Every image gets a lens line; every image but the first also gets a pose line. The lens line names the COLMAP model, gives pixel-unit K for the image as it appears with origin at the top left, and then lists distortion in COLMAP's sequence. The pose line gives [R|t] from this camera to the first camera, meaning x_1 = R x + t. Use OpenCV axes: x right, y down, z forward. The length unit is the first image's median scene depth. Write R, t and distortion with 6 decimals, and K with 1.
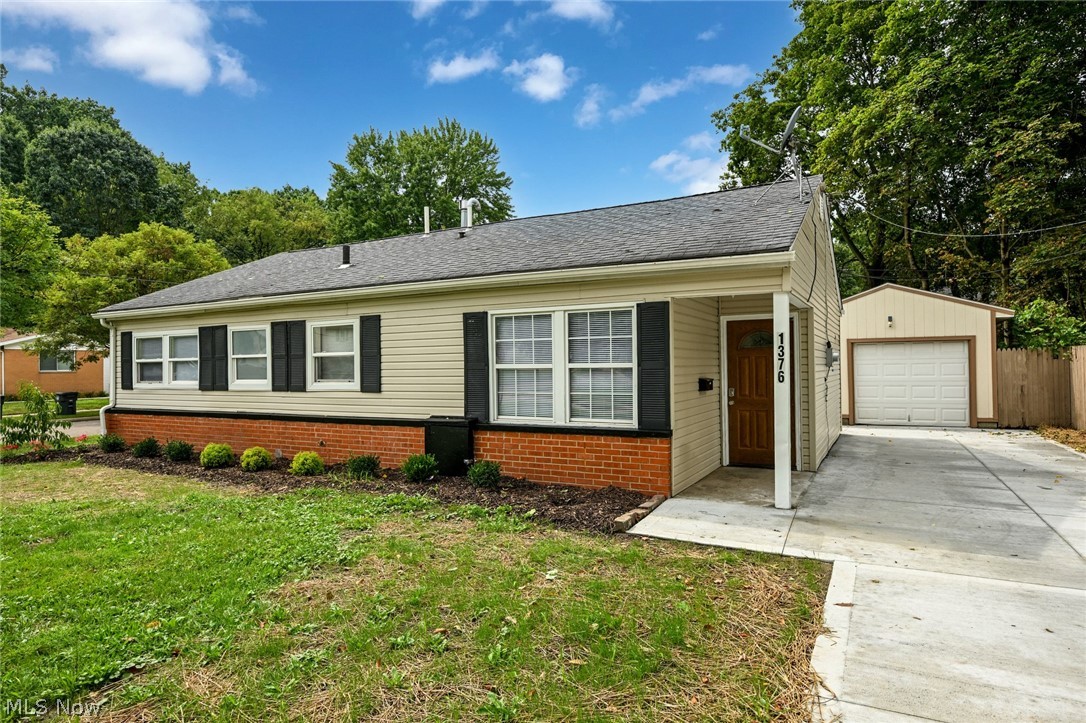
lens RADIAL K [[638.5, 0, 517.1], [0, 638.5, 362.3], [0, 0, 1]] dist [-0.001955, -0.001148]
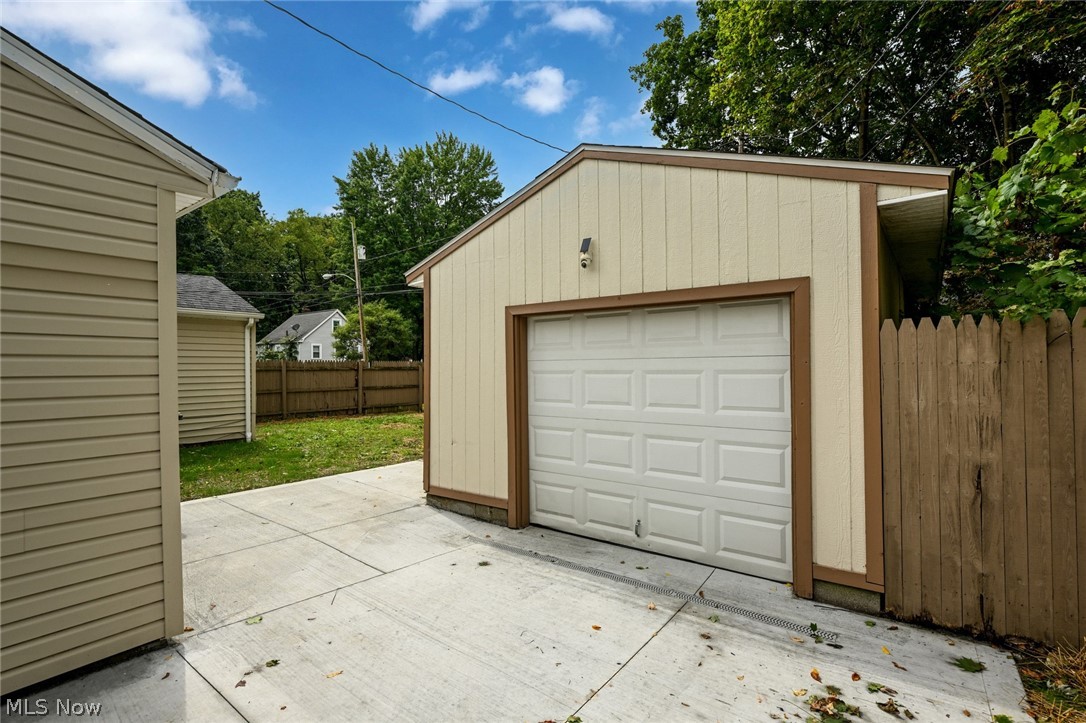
lens RADIAL K [[506.0, 0, 535.3], [0, 506.0, 361.3], [0, 0, 1]] dist [0.000826, 0.000566]
pose [[0.991728, 0.006433, -0.128194, 0.593326], [-0.006662, 0.999977, -0.001355, -0.002685], [0.128182, 0.002198, 0.991748, 0.718094]]
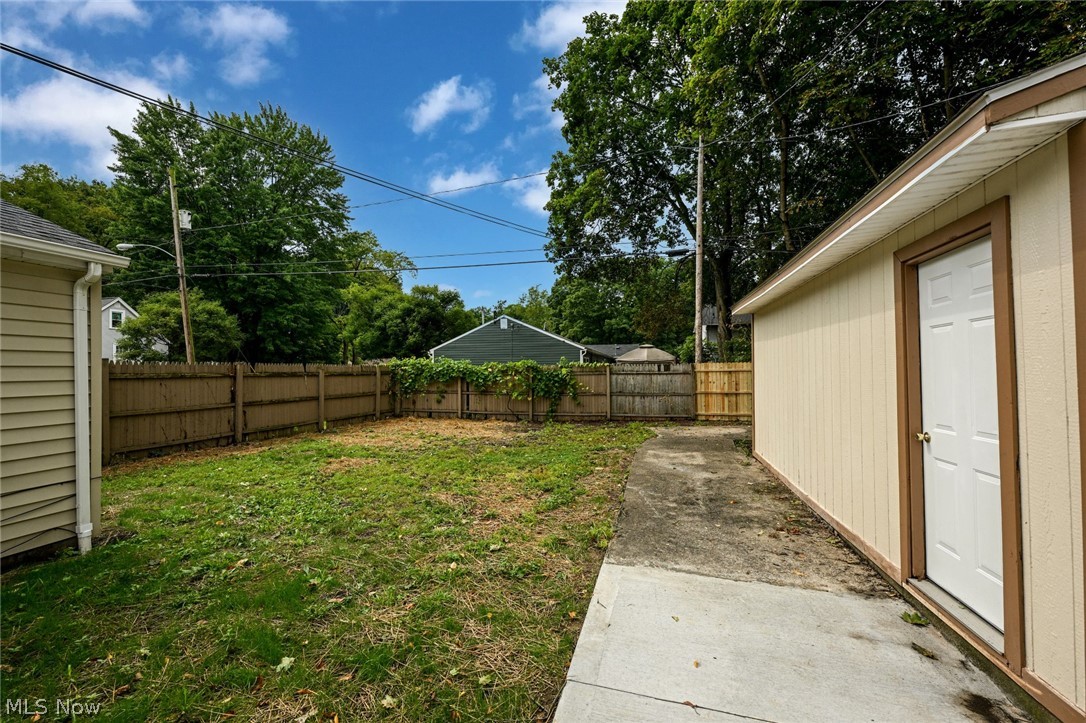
lens RADIAL K [[450.6, 0, 538.4], [0, 450.6, 365.0], [0, 0, 1]] dist [-0.000841, 0.000188]
pose [[0.958563, 0.008095, 0.284765, 0.308354], [-0.006863, 0.999962, -0.005324, 0.000294], [-0.284798, 0.003149, 0.958582, 1.008518]]
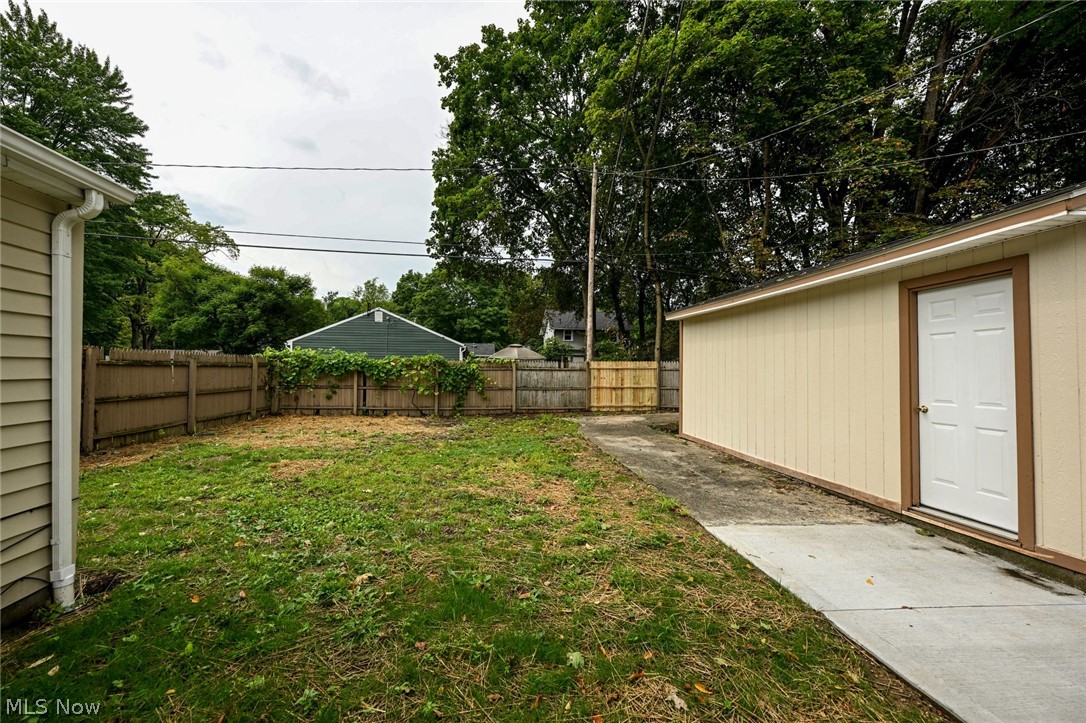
lens RADIAL K [[432.6, 0, 539.2], [0, 432.6, 362.6], [0, 0, 1]] dist [0.000220, -0.000019]
pose [[0.780905, 0.028117, 0.624016, 0.168789], [-0.024512, 0.999596, -0.014365, 0.009134], [-0.624168, -0.004078, 0.781279, 1.080962]]
